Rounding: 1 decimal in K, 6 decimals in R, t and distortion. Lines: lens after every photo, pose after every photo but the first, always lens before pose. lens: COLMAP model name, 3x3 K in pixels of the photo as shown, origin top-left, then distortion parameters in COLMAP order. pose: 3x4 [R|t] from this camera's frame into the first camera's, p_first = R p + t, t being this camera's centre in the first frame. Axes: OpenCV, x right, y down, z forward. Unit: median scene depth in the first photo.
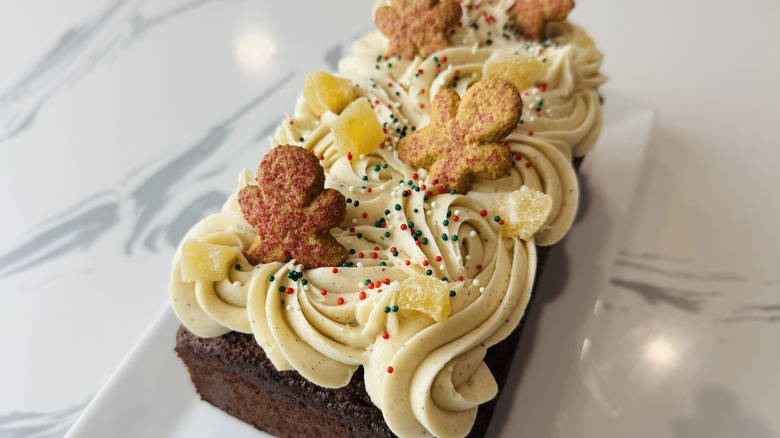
lens RADIAL K [[600.5, 0, 390.0], [0, 600.5, 219.0], [0, 0, 1]] dist [0.092873, 0.000023]
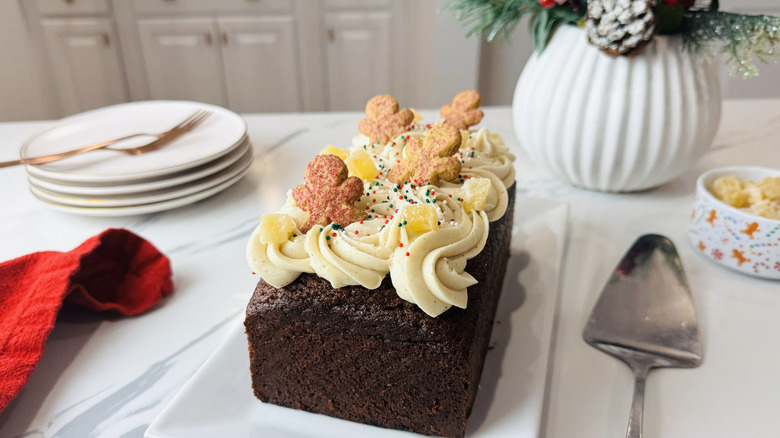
lens RADIAL K [[614.4, 0, 401.4], [0, 614.4, 241.0], [0, 0, 1]] dist [0.067745, 0.000232]
pose [[0.987533, -0.103401, 0.118690, -0.167623], [0.141631, 0.912715, -0.383266, 0.688115], [-0.068700, 0.395298, 0.915980, -0.393823]]
